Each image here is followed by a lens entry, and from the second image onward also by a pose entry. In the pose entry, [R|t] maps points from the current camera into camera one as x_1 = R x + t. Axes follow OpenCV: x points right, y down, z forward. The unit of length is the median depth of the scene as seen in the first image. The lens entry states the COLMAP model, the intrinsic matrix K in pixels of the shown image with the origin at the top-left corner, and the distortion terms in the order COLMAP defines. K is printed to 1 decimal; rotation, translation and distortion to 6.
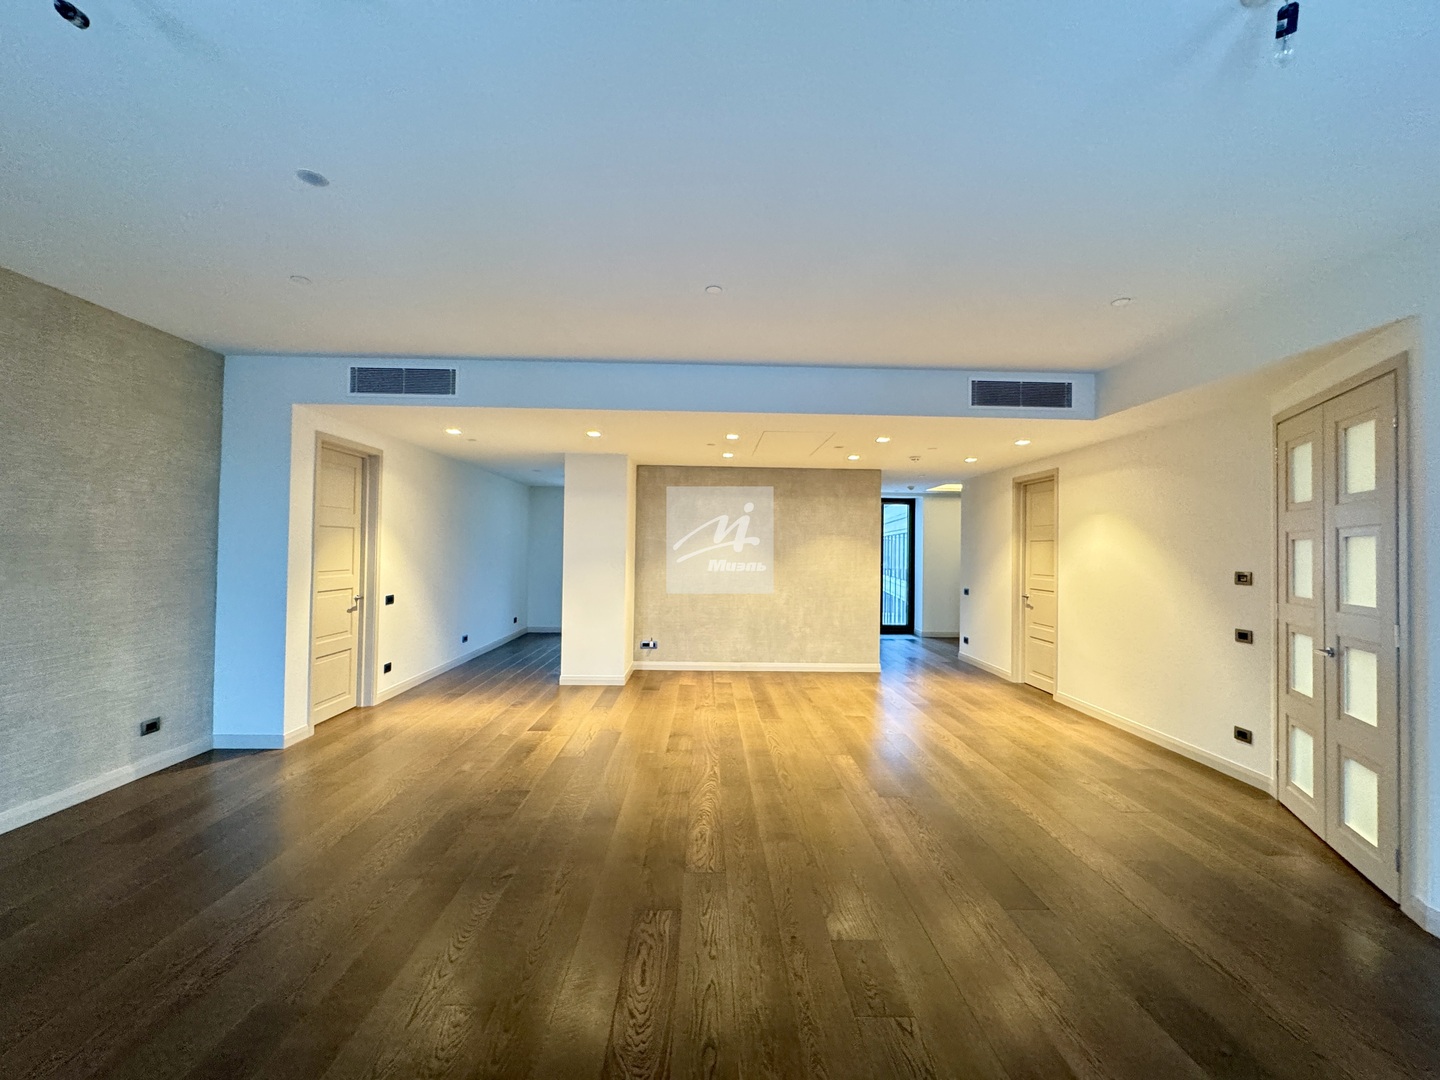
lens RADIAL K [[574.4, 0, 720.0], [0, 574.4, 540.0], [0, 0, 1]] dist [-0.003683, 0.000469]
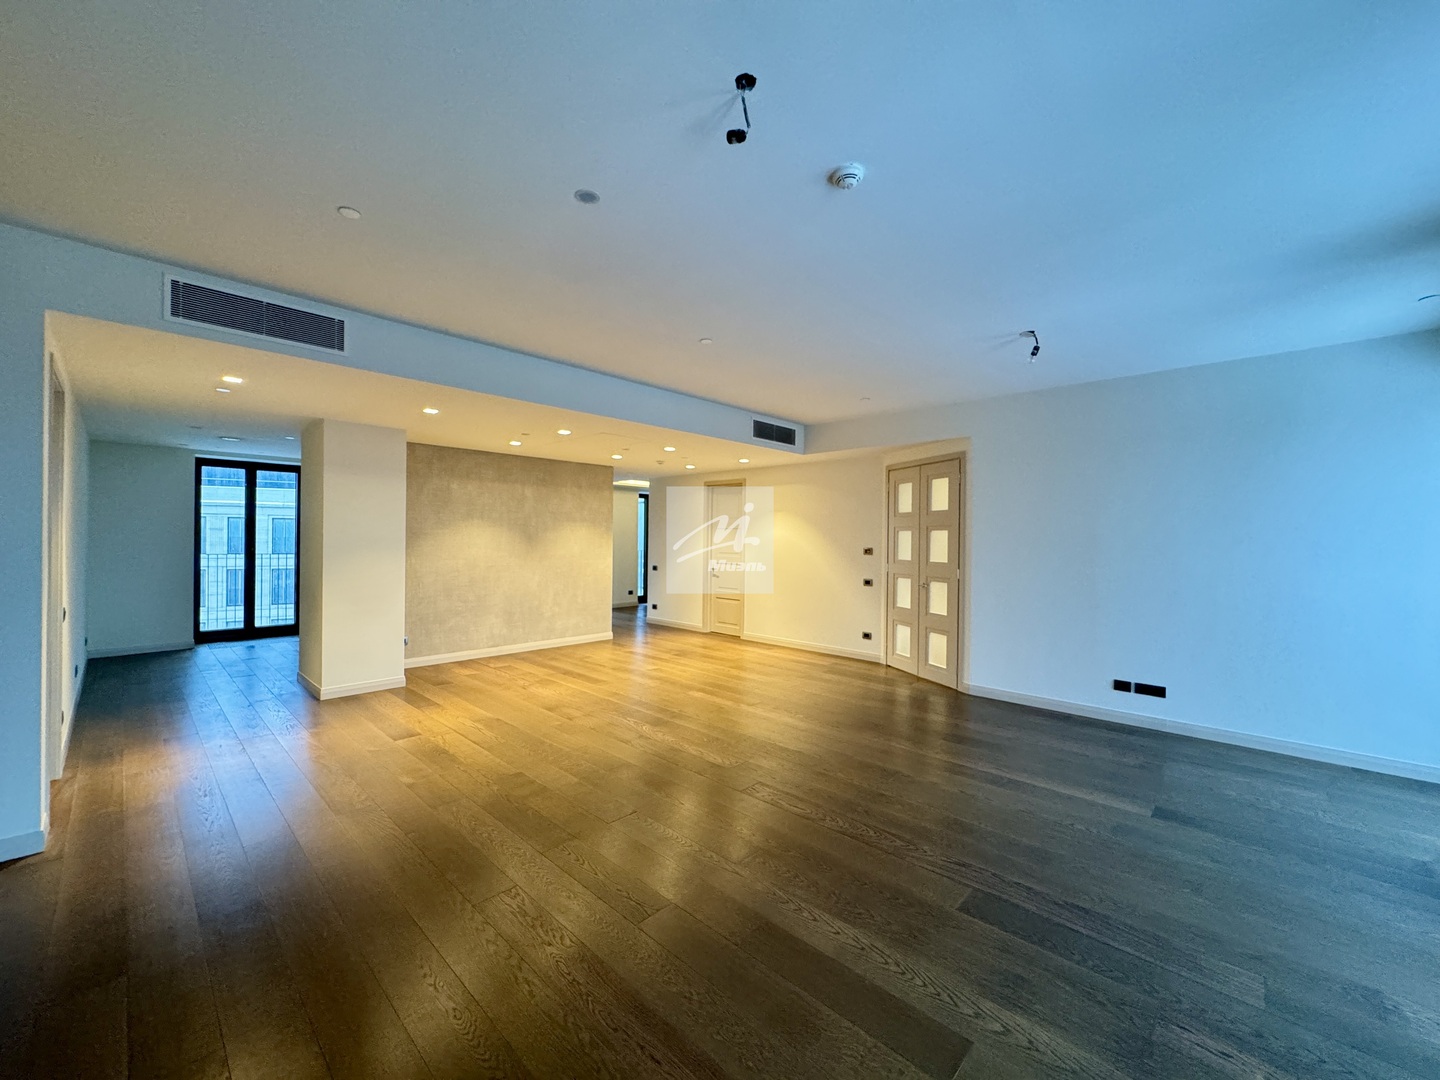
lens RADIAL K [[574.4, 0, 720.0], [0, 574.4, 540.0], [0, 0, 1]] dist [-0.003683, 0.000469]
pose [[0.708742, -0.008673, 0.705415, -0.624808], [-0.012891, 0.999598, 0.025242, -0.008560], [-0.705350, -0.026983, 0.708345, 0.021255]]
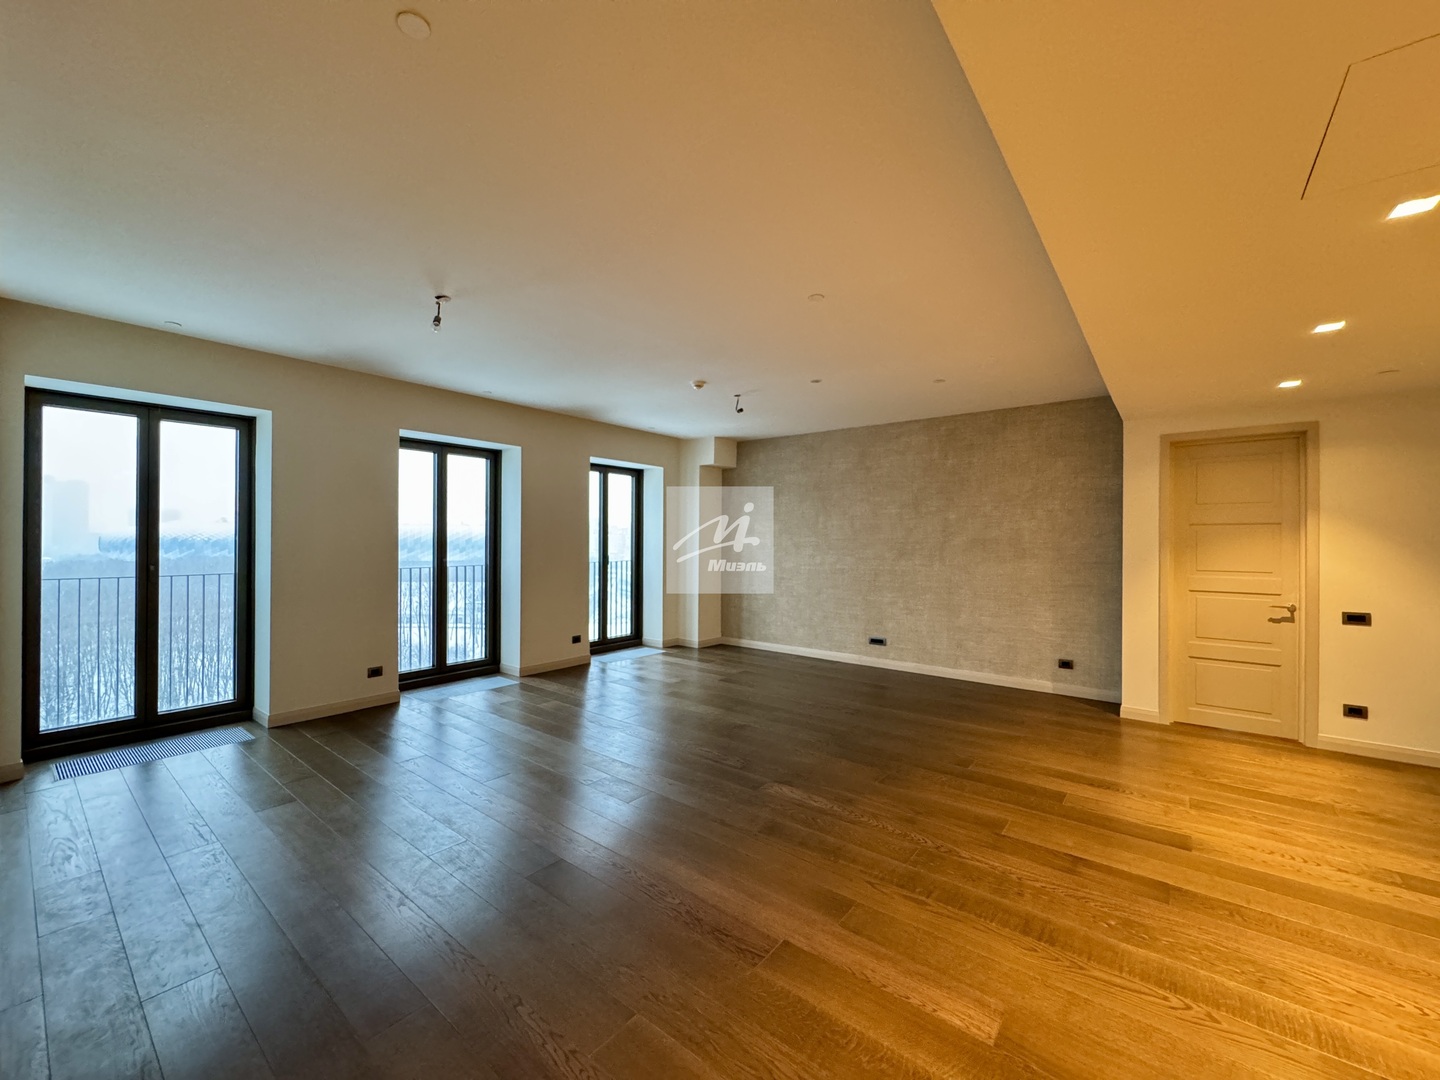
lens RADIAL K [[574.4, 0, 720.0], [0, 574.4, 540.0], [0, 0, 1]] dist [-0.003683, 0.000469]
pose [[-0.638738, -0.018150, -0.769211, 0.622304], [-0.002328, 0.999763, -0.021657, 0.027147], [0.769421, -0.012043, -0.638628, 1.041019]]
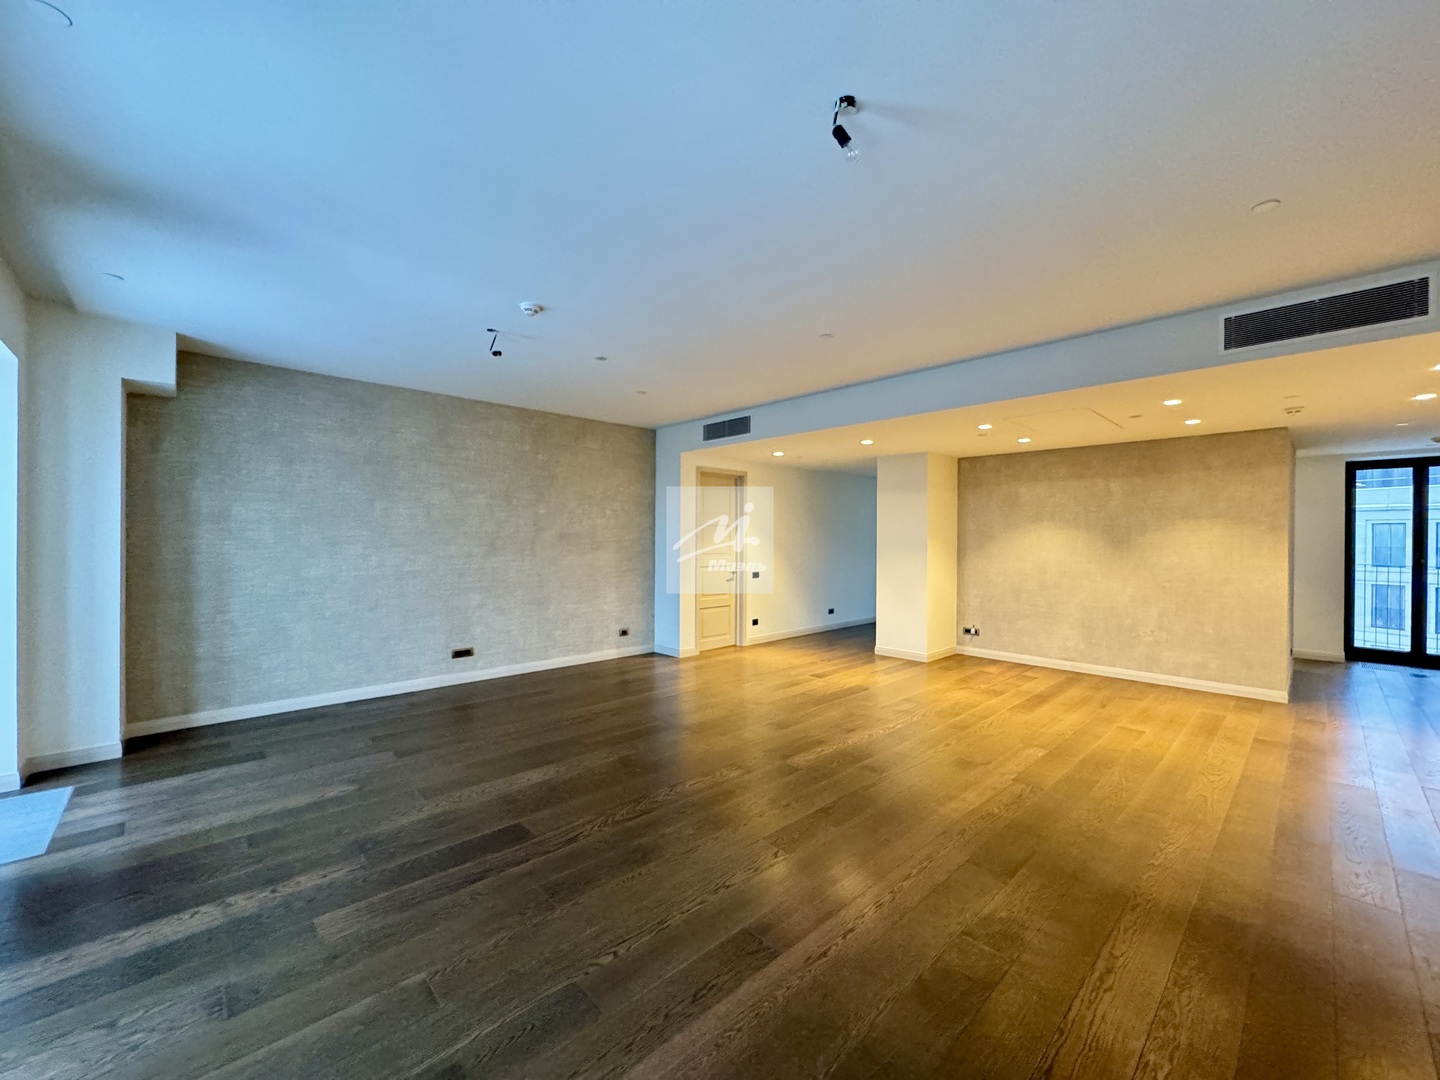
lens RADIAL K [[574.4, 0, 720.0], [0, 574.4, 540.0], [0, 0, 1]] dist [-0.003683, 0.000469]
pose [[0.671560, -0.006889, -0.740918, 0.532119], [0.015655, 0.999865, 0.004893, 0.009800], [0.740785, -0.014885, 0.671577, -0.040056]]
